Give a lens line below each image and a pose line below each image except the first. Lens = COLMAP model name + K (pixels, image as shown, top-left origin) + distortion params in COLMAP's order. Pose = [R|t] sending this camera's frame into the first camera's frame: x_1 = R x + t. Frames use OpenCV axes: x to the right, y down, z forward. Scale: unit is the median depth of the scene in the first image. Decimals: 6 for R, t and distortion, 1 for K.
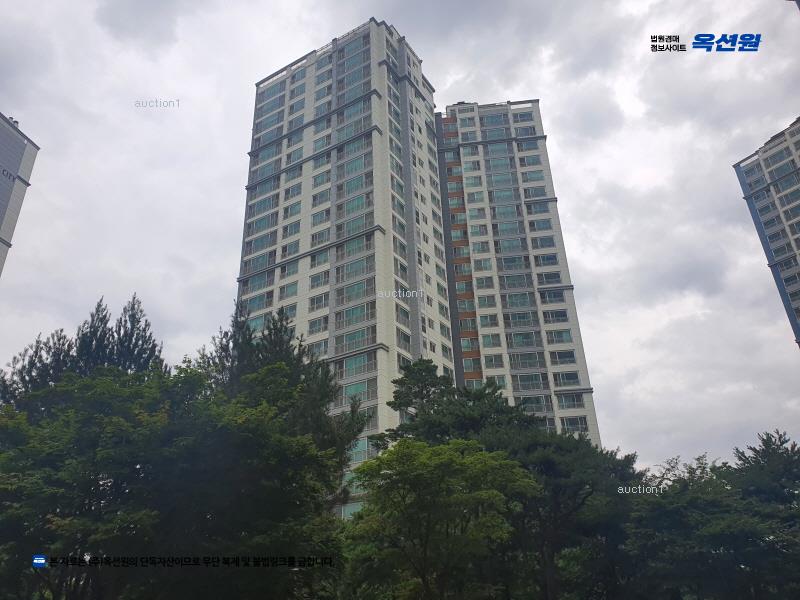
lens RADIAL K [[617.2, 0, 400.0], [0, 617.2, 300.0], [0, 0, 1]] dist [0.008274, 0.001250]
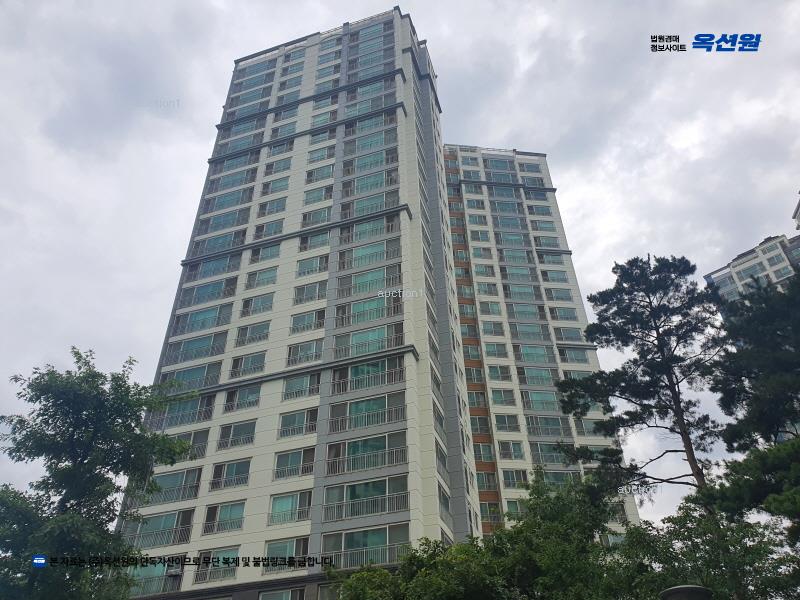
lens RADIAL K [[608.6, 0, 399.6], [0, 608.6, 313.9], [0, 0, 1]] dist [0.006492, 0.004429]
pose [[0.970062, 0.155557, 0.186499, -0.132064], [-0.114438, 0.970124, -0.213925, 0.137699], [-0.214205, 0.186178, 0.958882, 0.263730]]
